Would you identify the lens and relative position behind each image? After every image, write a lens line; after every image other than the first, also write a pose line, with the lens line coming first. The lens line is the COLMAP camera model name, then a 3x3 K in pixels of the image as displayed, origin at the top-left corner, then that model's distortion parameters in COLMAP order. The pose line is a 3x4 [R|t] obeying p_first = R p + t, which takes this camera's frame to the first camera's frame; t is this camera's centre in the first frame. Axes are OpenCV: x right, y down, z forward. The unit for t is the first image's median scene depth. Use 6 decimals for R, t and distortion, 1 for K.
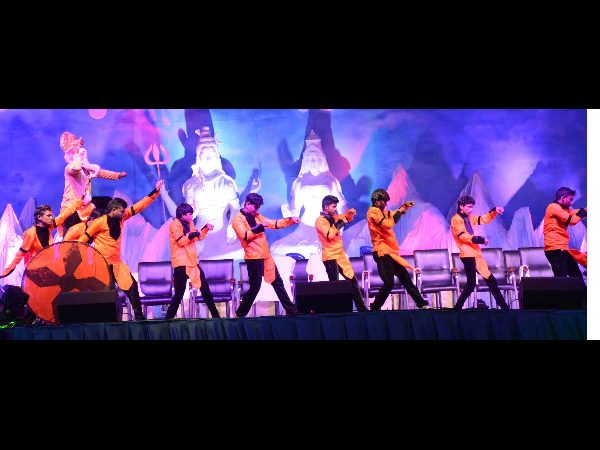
lens RADIAL K [[1613.0, 0, 296.9], [0, 1613.0, 220.1], [0, 0, 1]] dist [0.491456, 0.000000]
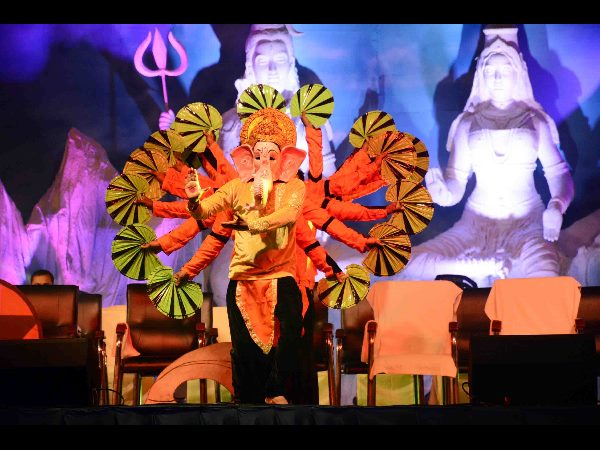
lens RADIAL K [[3721.2, 0, 299.9], [0, 3721.2, 225.2], [0, 0, 1]] dist [-0.342117, 0.000000]
pose [[0.998488, 0.030831, -0.045520, 0.003336], [-0.030406, 0.999488, 0.010006, -0.003375], [0.045806, -0.008607, 0.998913, -0.064503]]
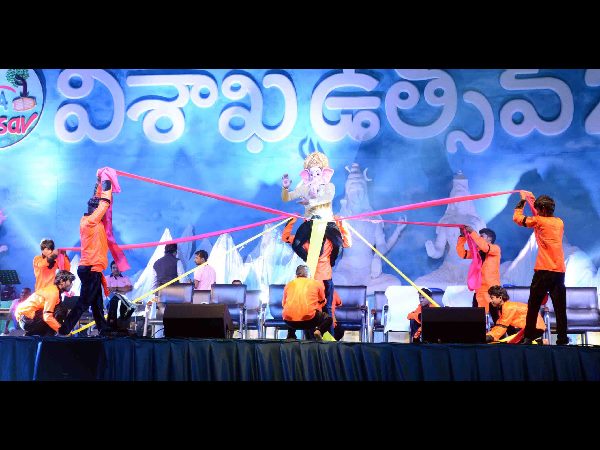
lens RADIAL K [[1299.3, 0, 300.6], [0, 1299.3, 222.1], [0, 0, 1]] dist [0.230567, 0.000000]
pose [[0.991378, 0.045586, -0.122845, 0.012255], [-0.051169, 0.997778, -0.042680, 0.017020], [0.120627, 0.048598, 0.991508, 0.179259]]
